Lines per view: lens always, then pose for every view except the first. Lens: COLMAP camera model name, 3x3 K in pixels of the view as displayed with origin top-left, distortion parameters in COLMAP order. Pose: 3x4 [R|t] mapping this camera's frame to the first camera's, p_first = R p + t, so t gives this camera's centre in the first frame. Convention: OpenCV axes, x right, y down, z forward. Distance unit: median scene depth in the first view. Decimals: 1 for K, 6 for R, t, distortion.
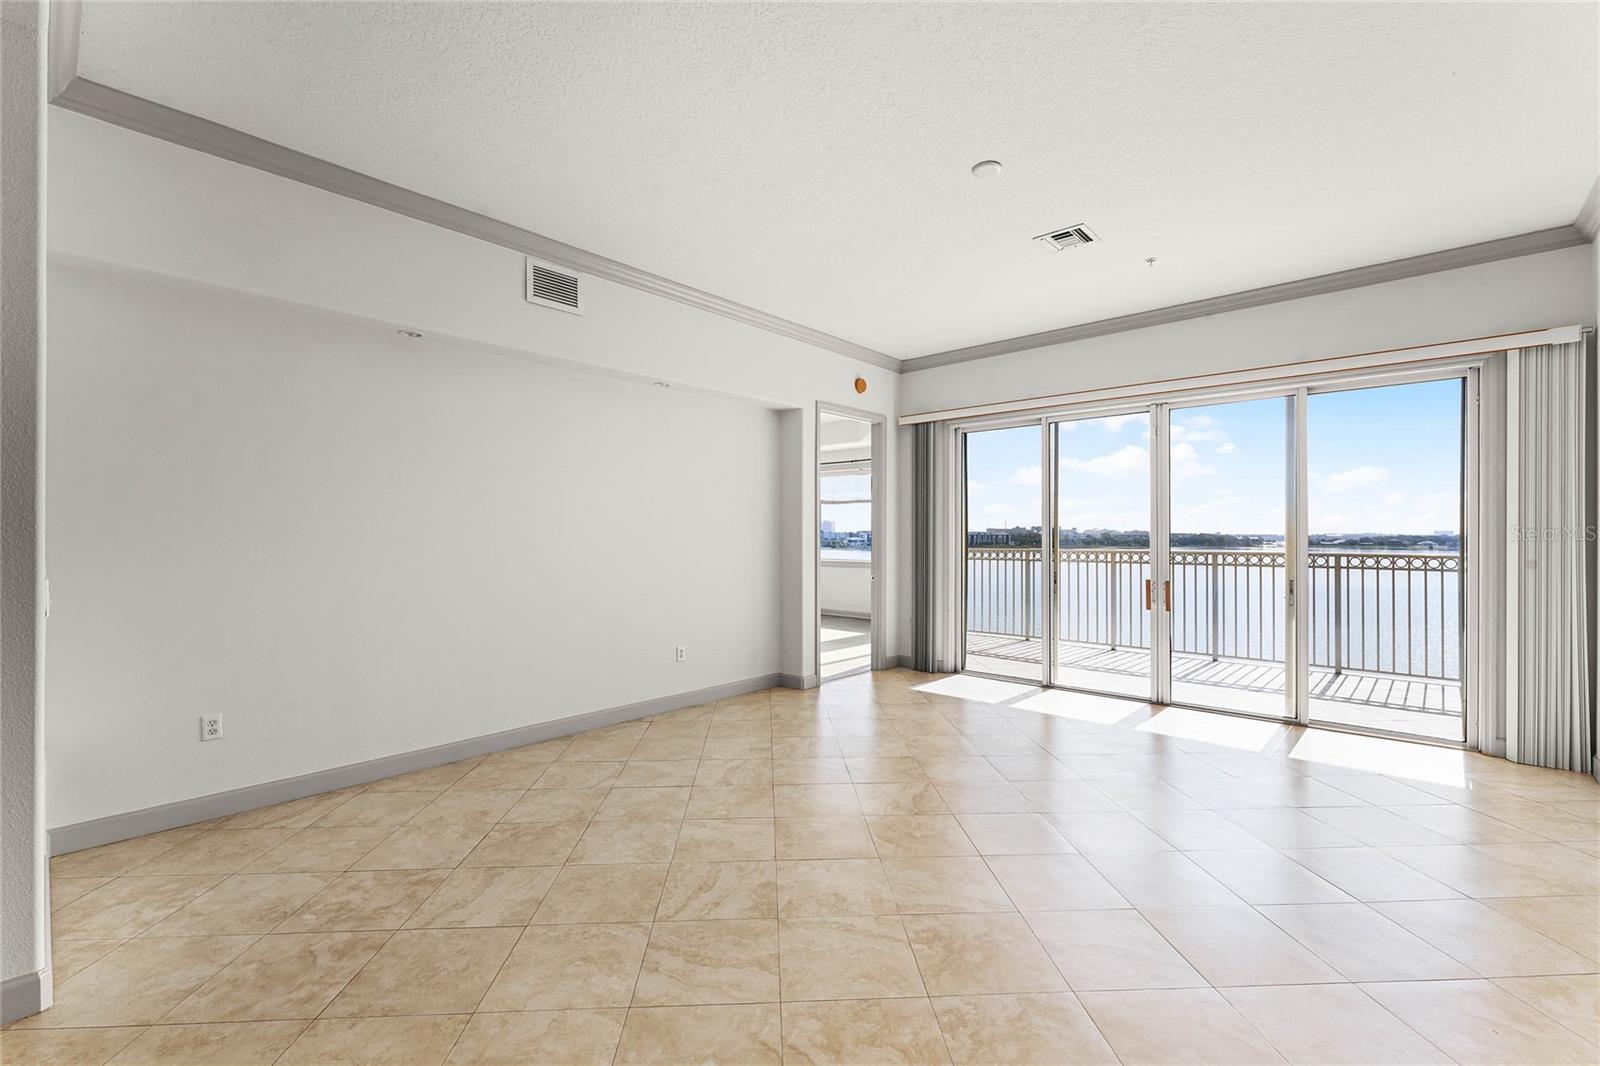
lens RADIAL K [[692.5, 0, 796.8], [0, 692.5, 531.4], [0, 0, 1]] dist [-0.001617, 0.000391]
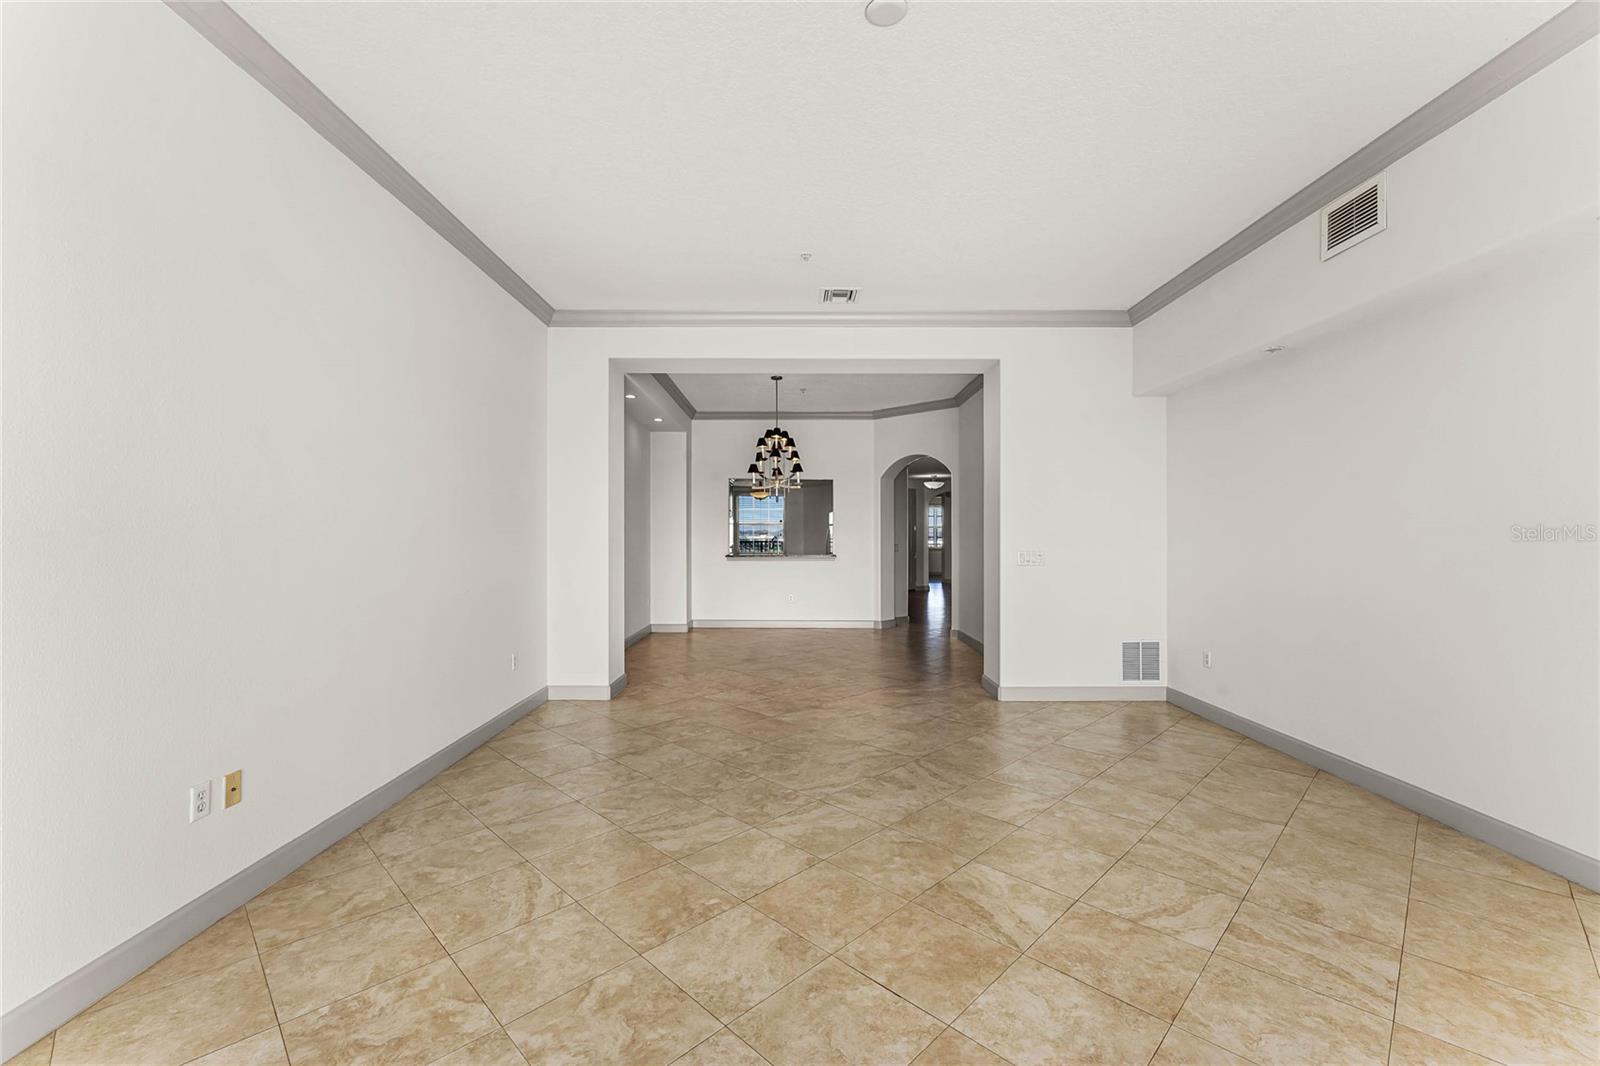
lens RADIAL K [[657.7, 0, 798.5], [0, 657.7, 537.6], [0, 0, 1]] dist [-0.003356, -0.000658]
pose [[-0.743083, -0.000425, -0.669199, 0.793395], [0.002416, 0.999992, -0.003317, 0.014748], [0.669195, -0.004081, -0.743076, 1.449105]]
